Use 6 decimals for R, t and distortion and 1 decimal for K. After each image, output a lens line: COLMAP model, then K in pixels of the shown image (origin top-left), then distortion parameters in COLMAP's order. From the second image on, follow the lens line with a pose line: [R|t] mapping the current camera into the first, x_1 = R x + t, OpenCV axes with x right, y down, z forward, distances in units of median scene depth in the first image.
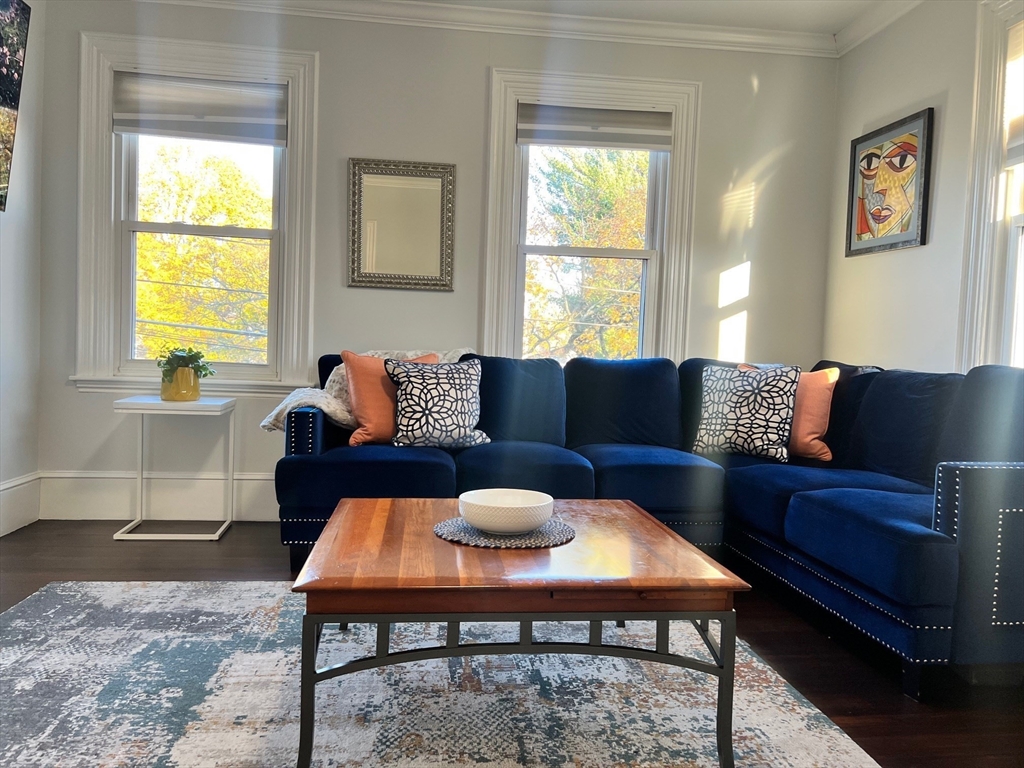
lens RADIAL K [[784.1, 0, 513.6], [0, 784.1, 387.7], [0, 0, 1]] dist [0.037735, -0.007324]
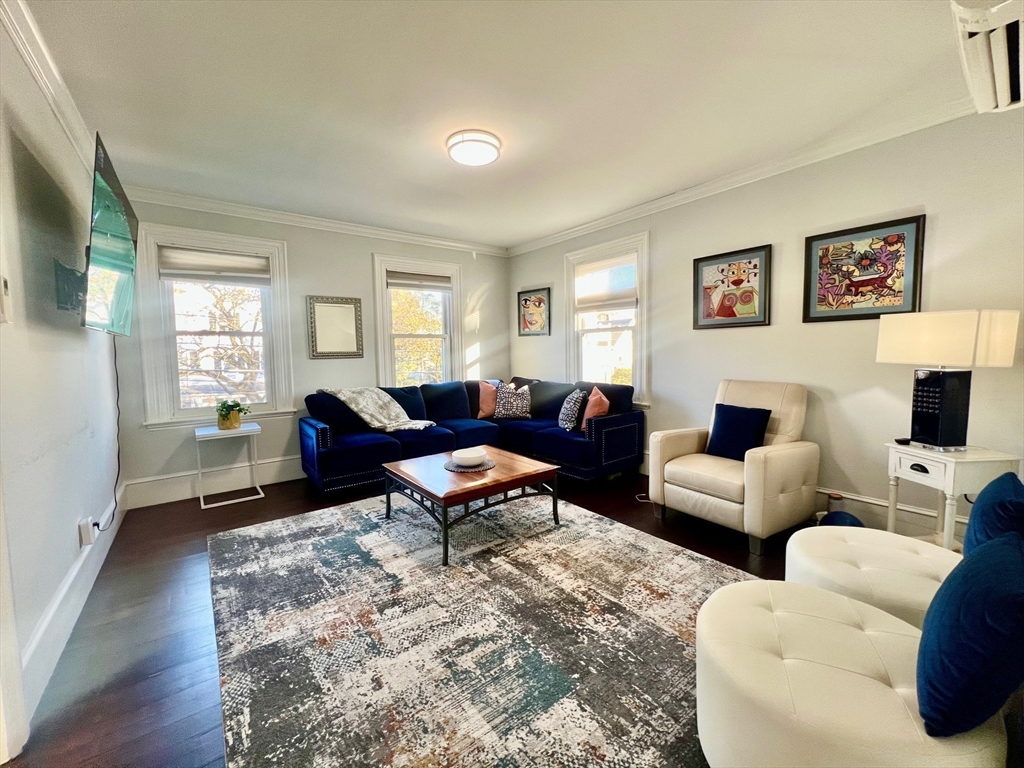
lens RADIAL K [[407.3, 0, 512.3], [0, 407.3, 380.2], [0, 0, 1]] dist [0.002807, 0.000112]
pose [[0.856544, -0.085392, 0.508960, -0.324103], [0.071362, 0.996339, 0.047067, -0.092804], [-0.511116, -0.003994, 0.859502, -0.165325]]
